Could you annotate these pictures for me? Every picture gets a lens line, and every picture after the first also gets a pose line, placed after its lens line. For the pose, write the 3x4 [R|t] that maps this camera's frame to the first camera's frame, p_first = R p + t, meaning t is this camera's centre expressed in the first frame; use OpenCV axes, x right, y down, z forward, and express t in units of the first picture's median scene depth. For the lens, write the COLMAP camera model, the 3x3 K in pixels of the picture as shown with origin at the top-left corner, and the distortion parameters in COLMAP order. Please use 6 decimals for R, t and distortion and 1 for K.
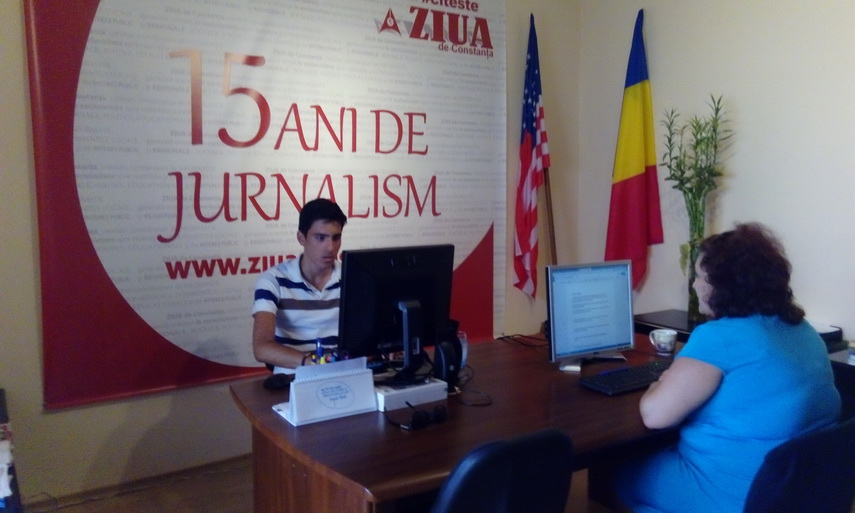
lens RADIAL K [[701.5, 0, 432.1], [0, 701.5, 258.1], [0, 0, 1]] dist [0.117198, -0.199783]
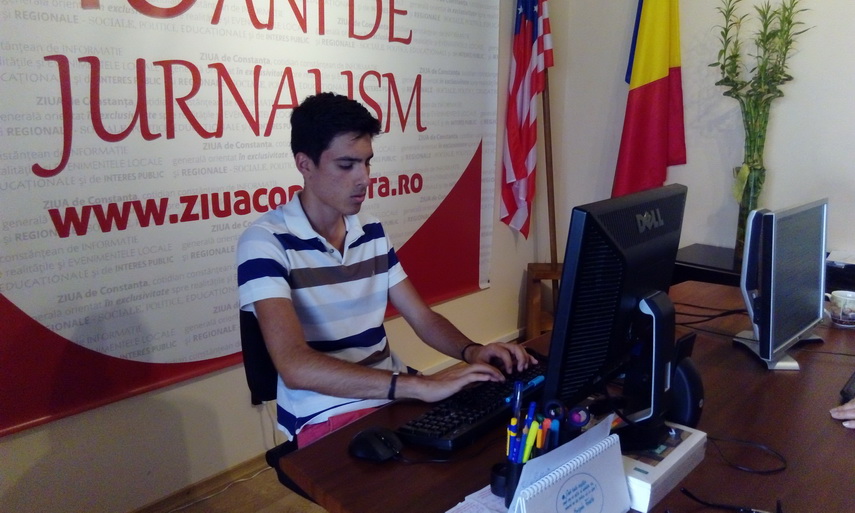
lens RADIAL K [[701.5, 0, 431.9], [0, 701.5, 258.7], [0, 0, 1]] dist [0.117198, -0.199783]
pose [[0.968669, -0.043692, 0.244481, -0.194235], [0.013965, 0.992428, 0.122029, -0.020102], [-0.247962, -0.114791, 0.961945, 0.312397]]
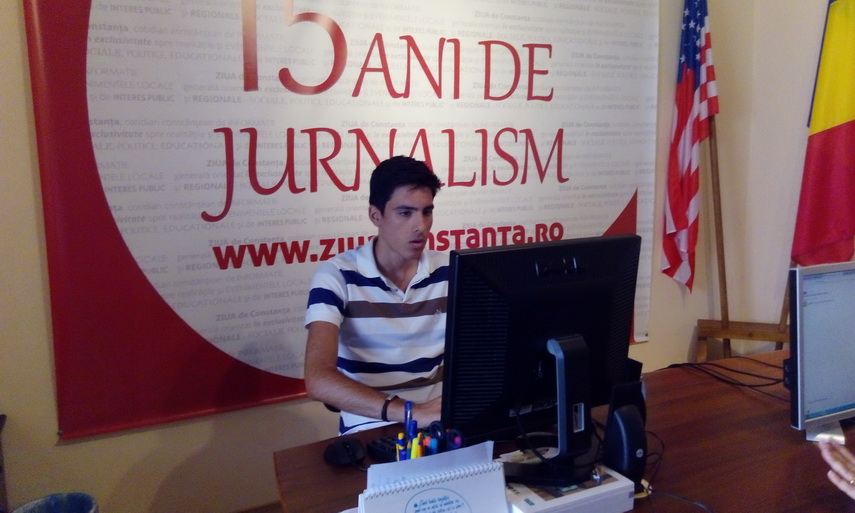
lens RADIAL K [[701.5, 0, 429.8], [0, 701.5, 257.7], [0, 0, 1]] dist [0.117198, -0.199783]
pose [[0.990977, 0.005236, -0.133930, -0.038986], [0.001252, 0.998832, 0.048310, -0.017847], [0.134026, -0.048042, 0.989813, 0.253398]]
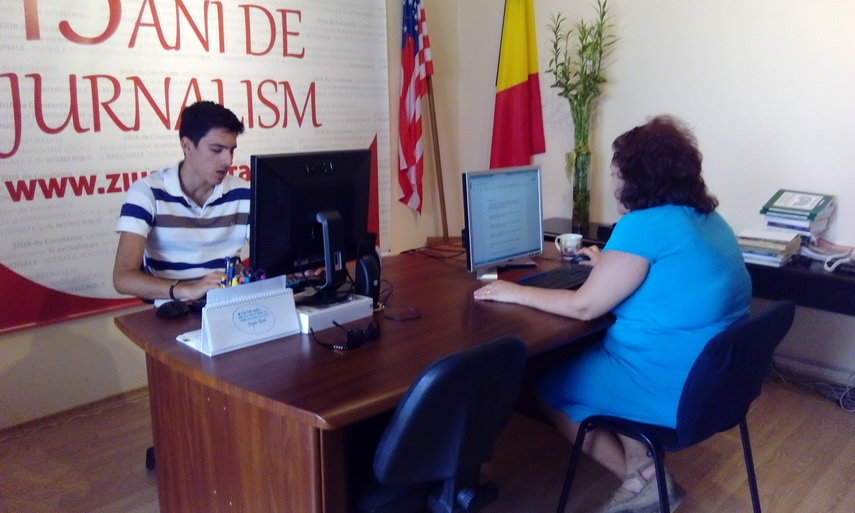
lens RADIAL K [[701.5, 0, 434.4], [0, 701.5, 257.9], [0, 0, 1]] dist [0.117198, -0.199783]
pose [[0.976358, -0.049808, 0.210344, -0.054505], [0.026753, 0.993453, 0.111064, 0.013771], [-0.214499, -0.102811, 0.971298, 0.052474]]
